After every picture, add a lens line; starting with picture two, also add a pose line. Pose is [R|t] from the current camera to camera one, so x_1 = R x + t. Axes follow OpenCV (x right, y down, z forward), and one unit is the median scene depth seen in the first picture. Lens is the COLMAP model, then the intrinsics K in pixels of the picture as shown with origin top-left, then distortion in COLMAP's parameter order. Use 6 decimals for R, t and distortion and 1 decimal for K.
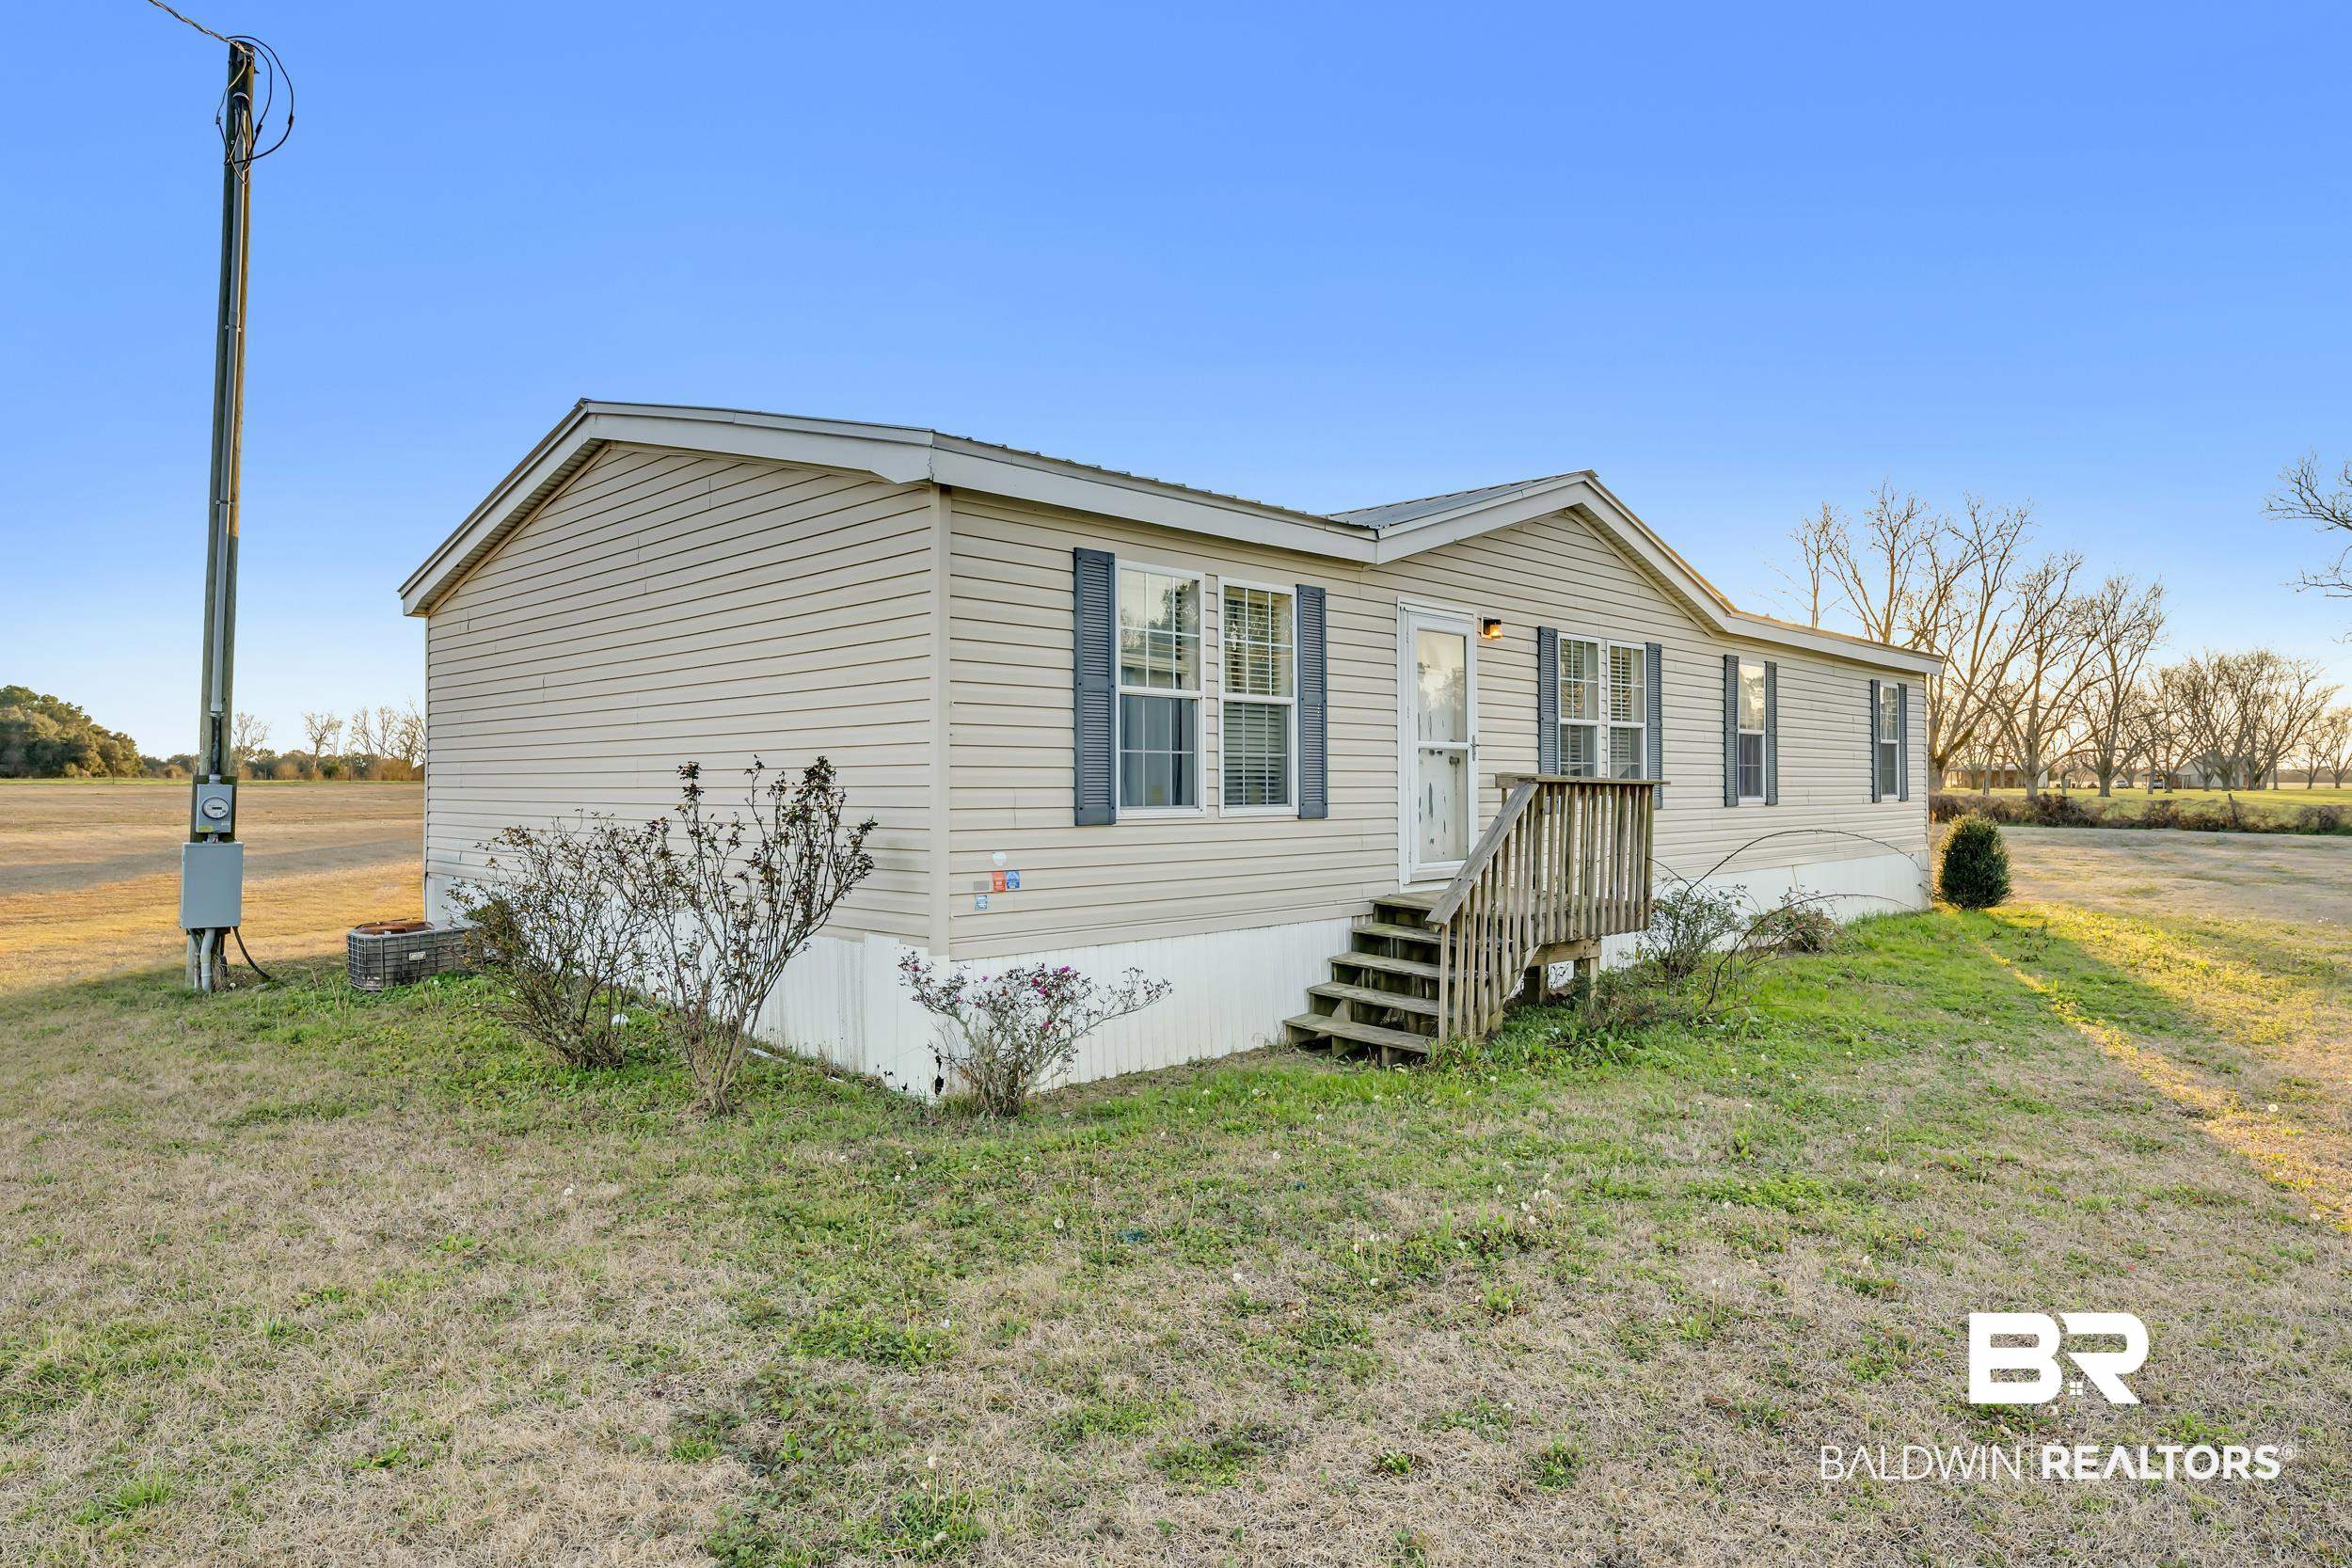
lens RADIAL K [[1384.8, 0, 1176.0], [0, 1384.8, 784.0], [0, 0, 1]] dist [-0.000532, 0.000159]
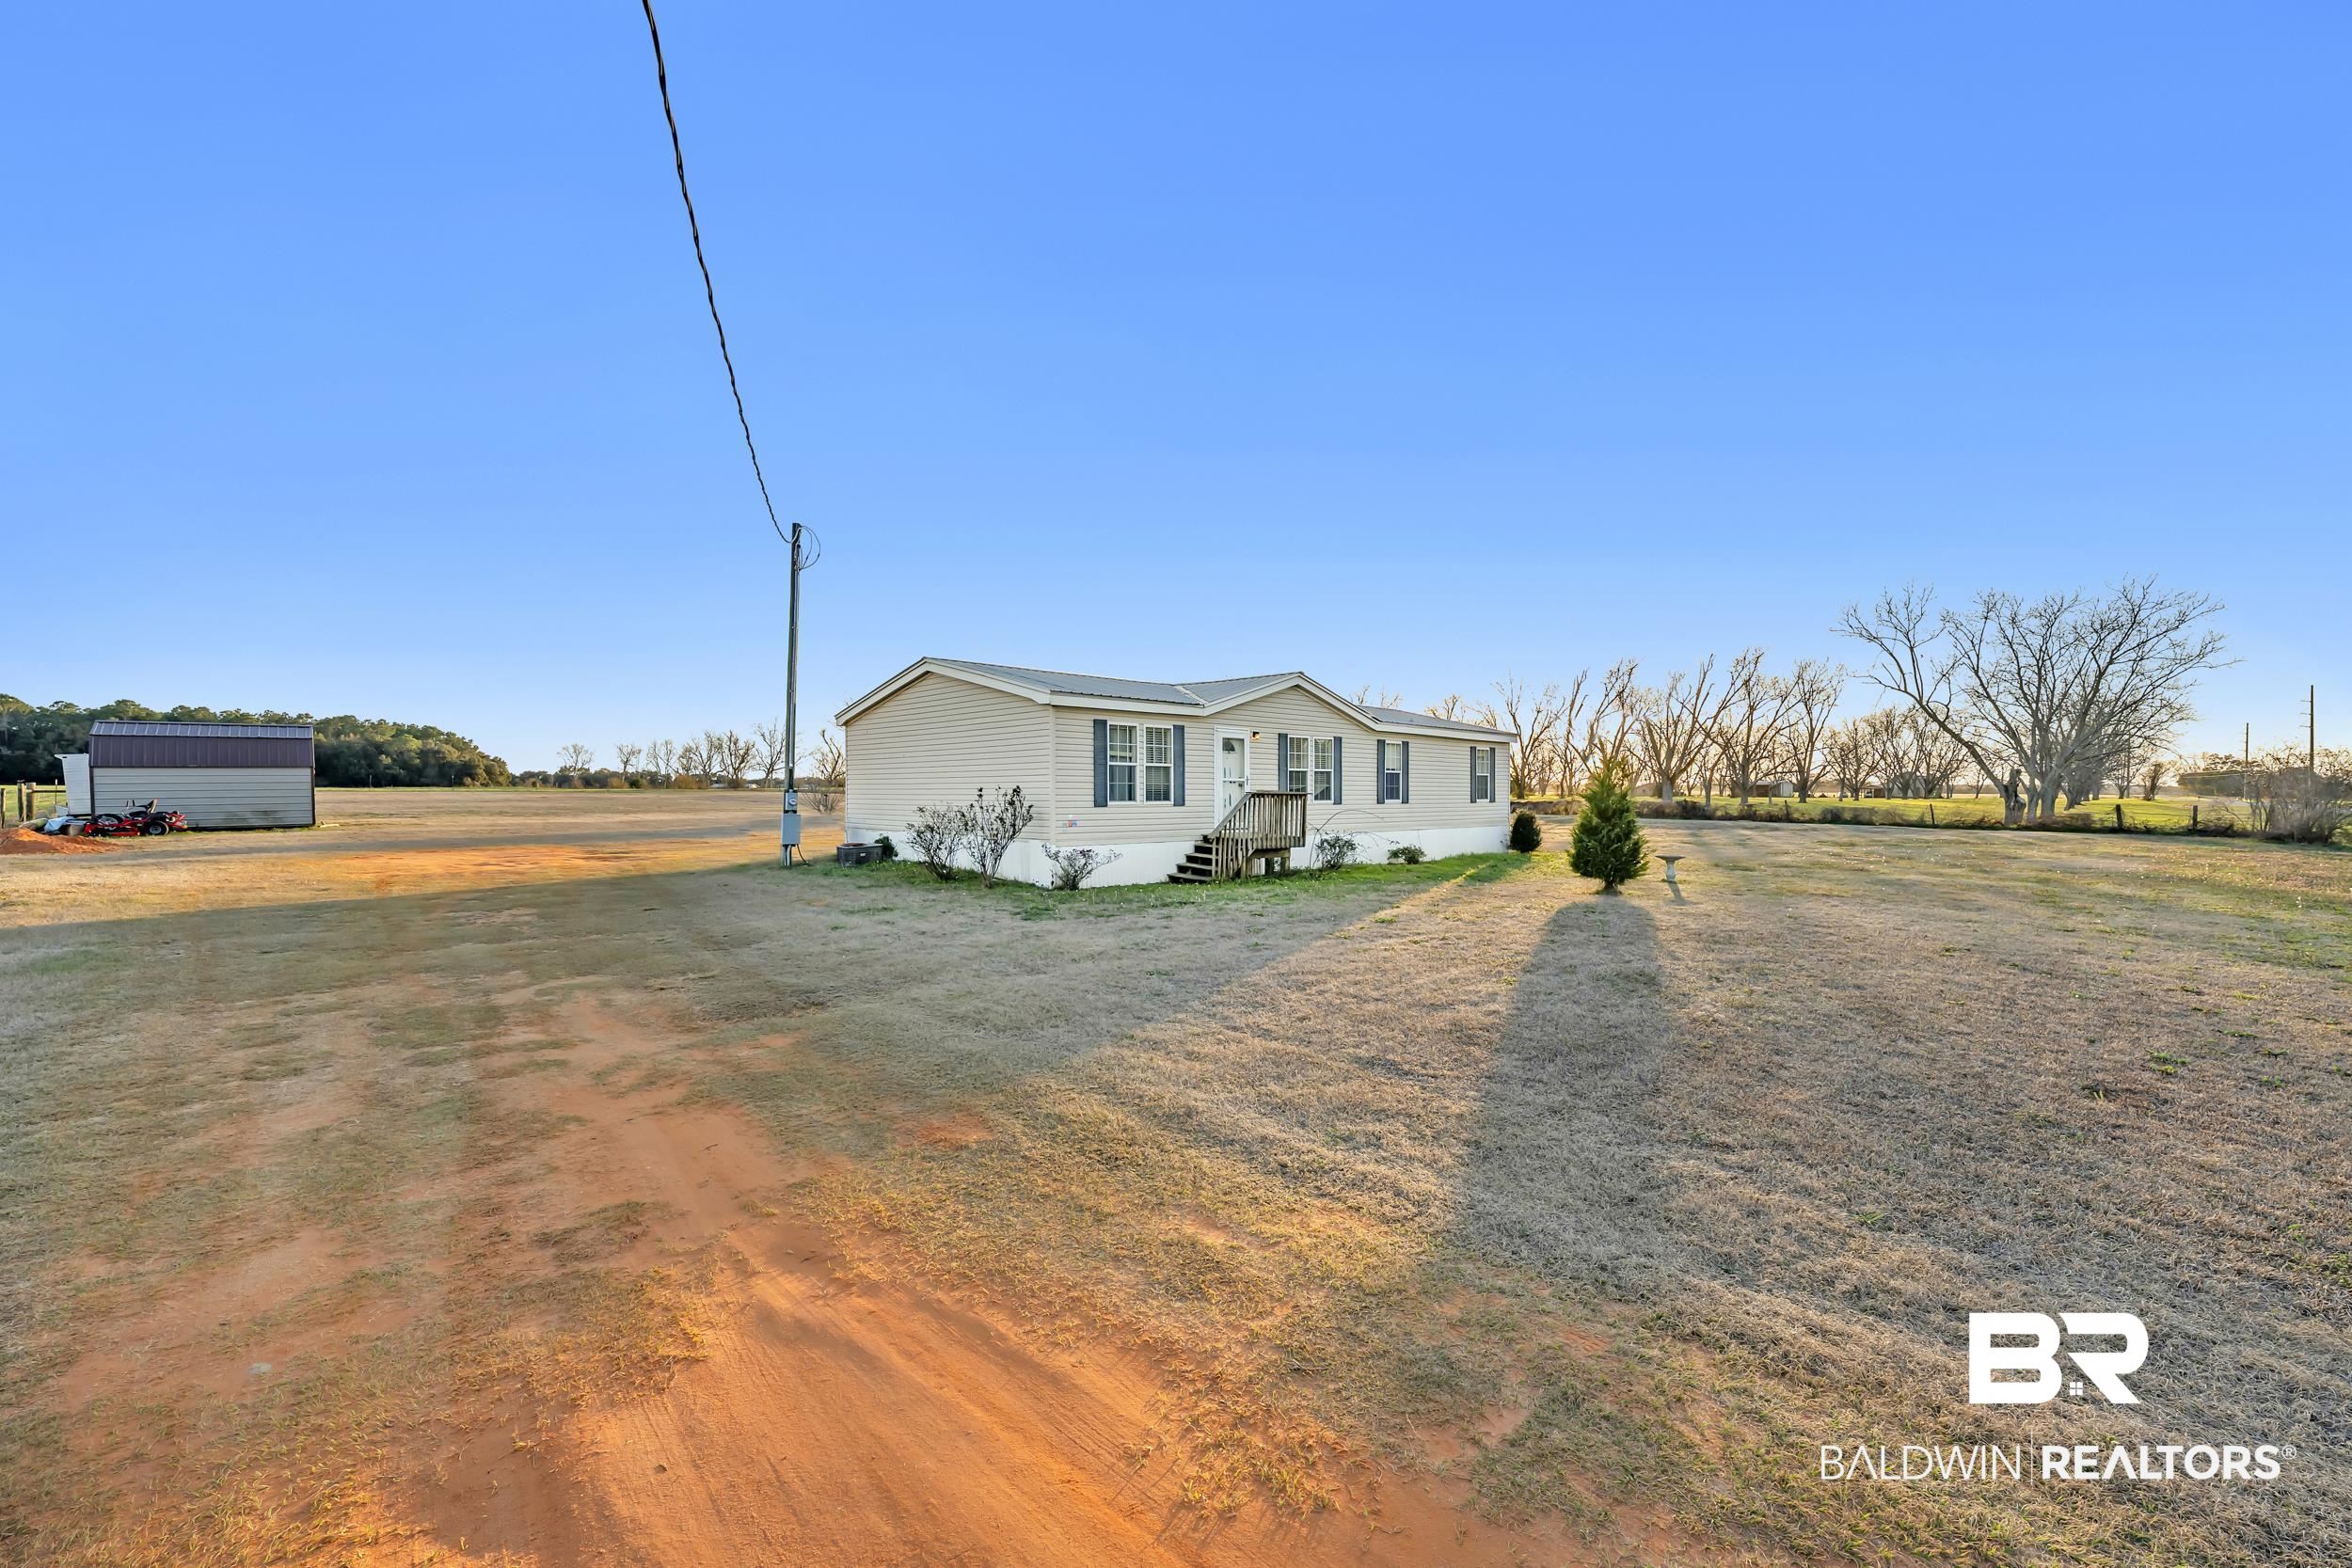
lens RADIAL K [[961.3, 0, 1168.8], [0, 961.3, 828.6], [0, 0, 1]] dist [-0.000665, -0.000036]
pose [[0.999449, 0.003732, -0.032977, 0.164174], [-0.002495, 0.999294, 0.037493, -0.002993], [0.033094, -0.037390, 0.998753, -1.154778]]
